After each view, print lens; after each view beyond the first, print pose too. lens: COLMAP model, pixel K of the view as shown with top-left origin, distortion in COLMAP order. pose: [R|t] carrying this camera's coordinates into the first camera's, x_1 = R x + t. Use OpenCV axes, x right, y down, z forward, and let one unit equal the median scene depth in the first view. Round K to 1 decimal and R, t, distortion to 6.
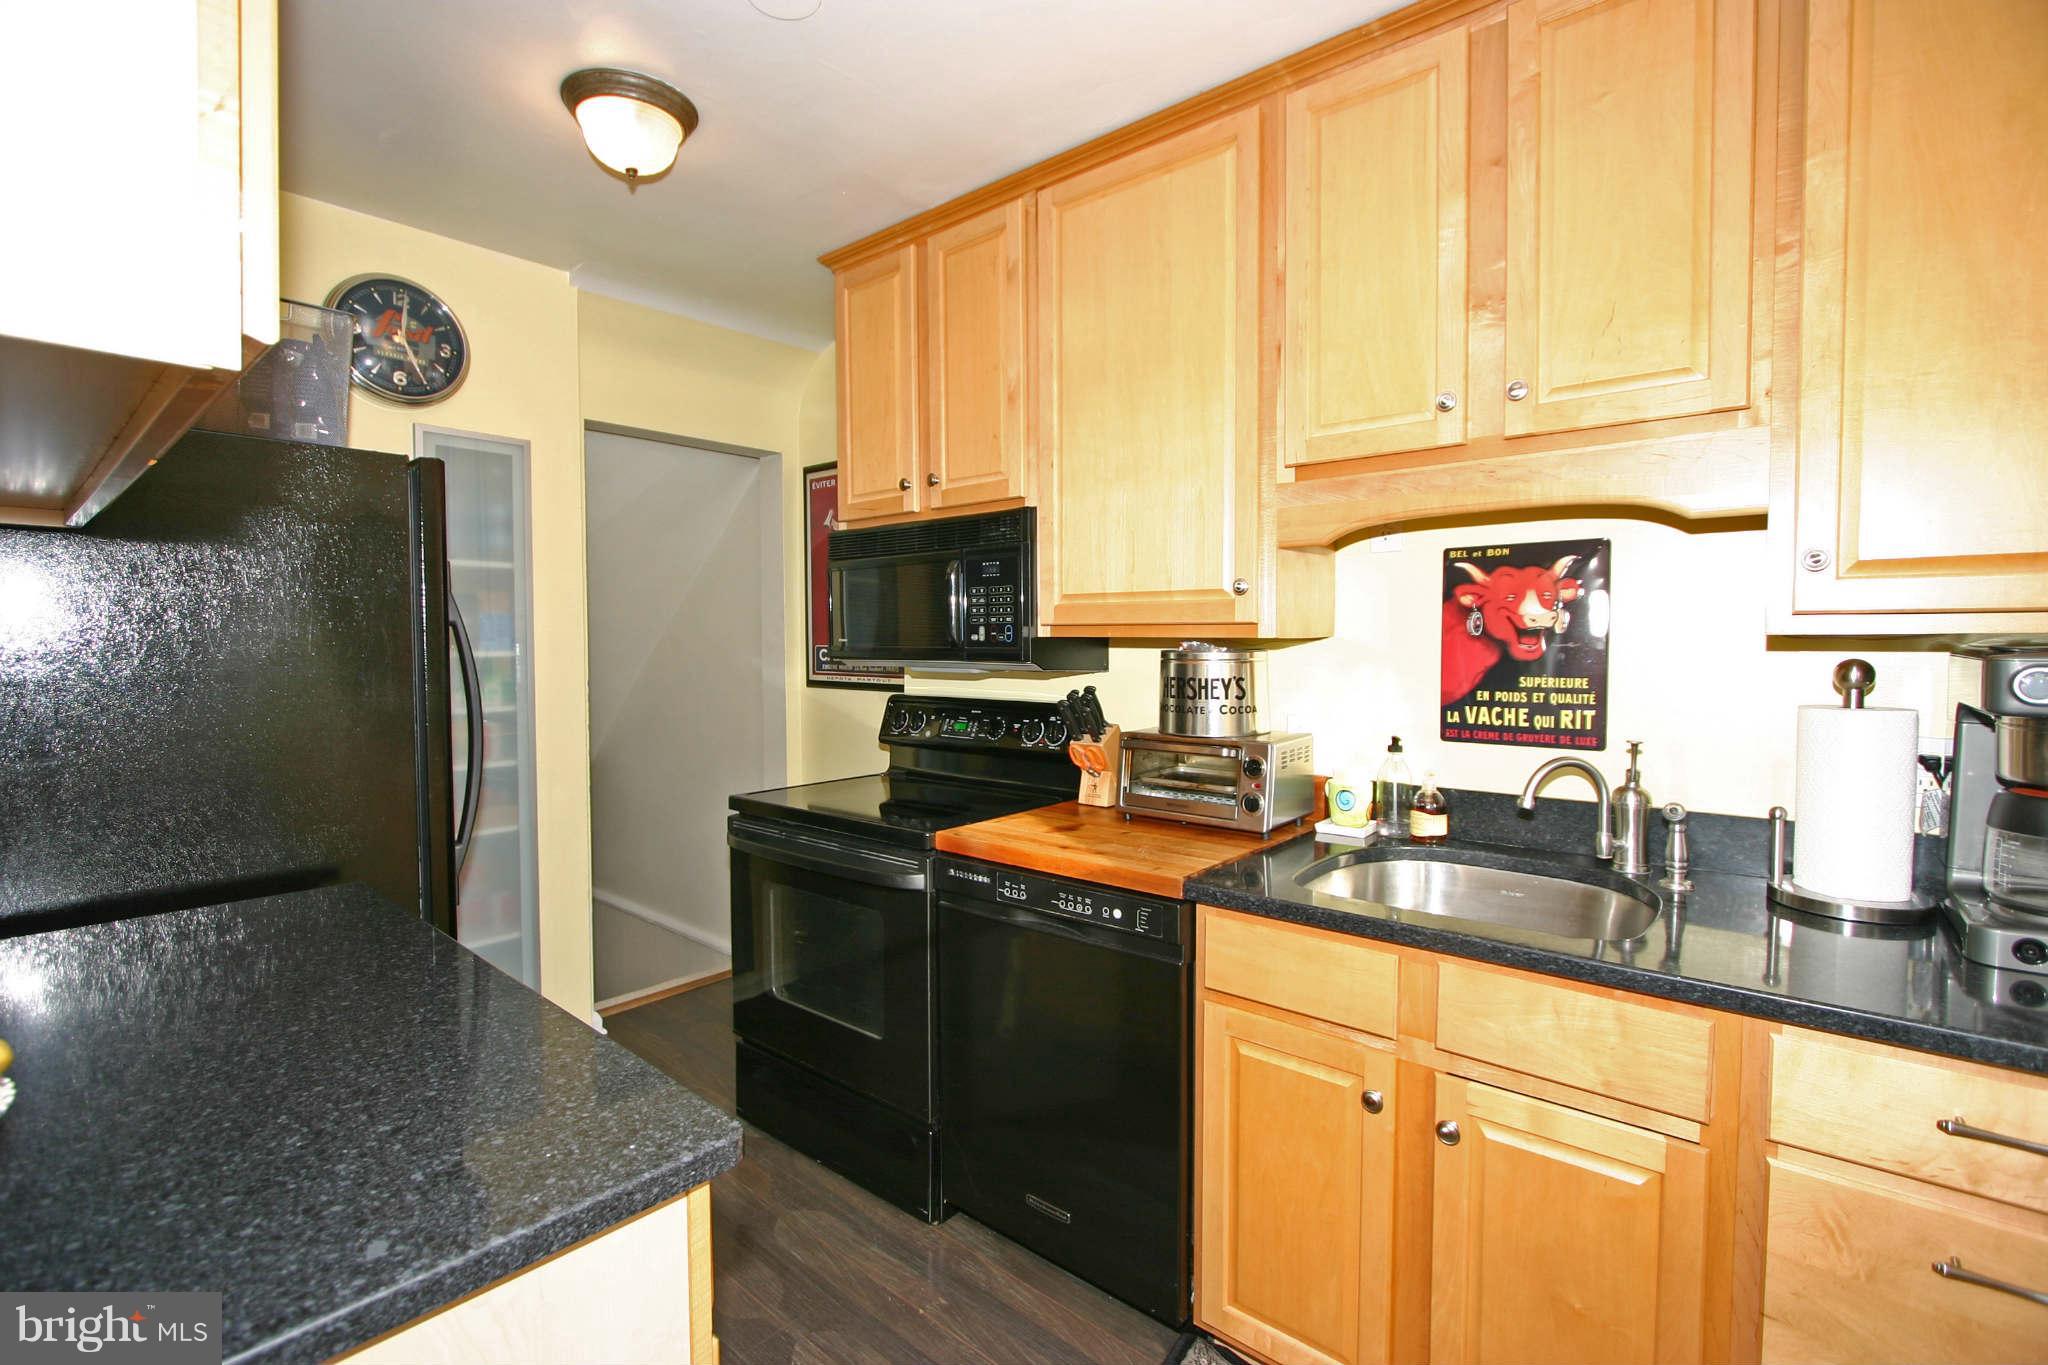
lens RADIAL K [[928.9, 0, 1025.9], [0, 928.9, 682.4], [0, 0, 1]] dist [-0.003934, 0.000102]
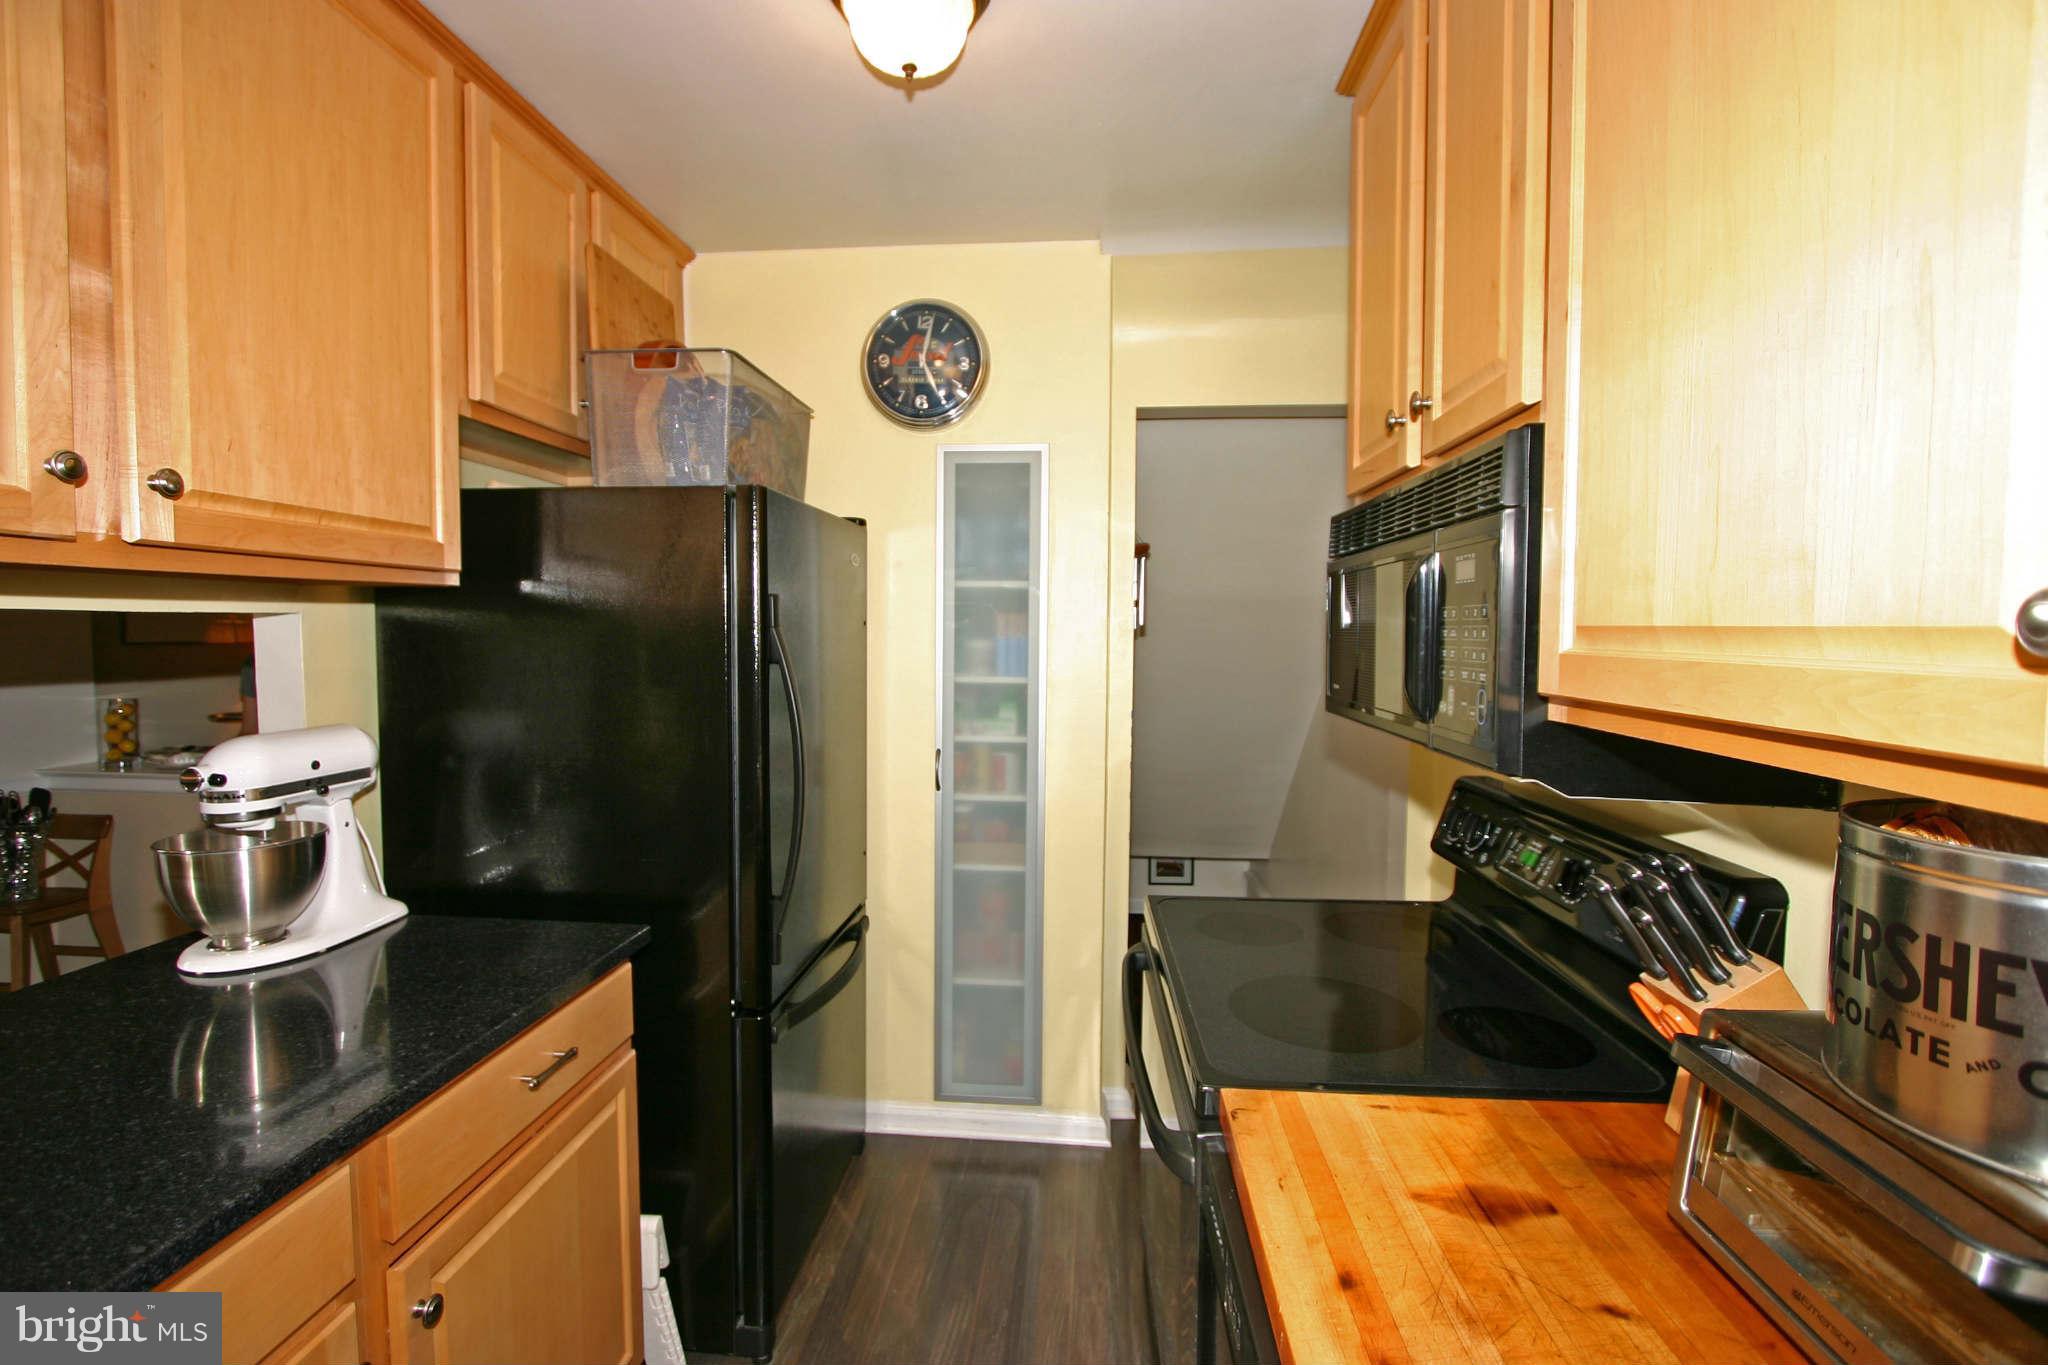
lens RADIAL K [[928.9, 0, 1023.8], [0, 928.9, 677.5], [0, 0, 1]] dist [-0.003934, 0.000102]
pose [[0.600984, 0.046104, -0.797930, 0.197495], [-0.037486, 0.998862, 0.029479, -0.066962], [0.798381, 0.012195, 0.602029, 0.490523]]
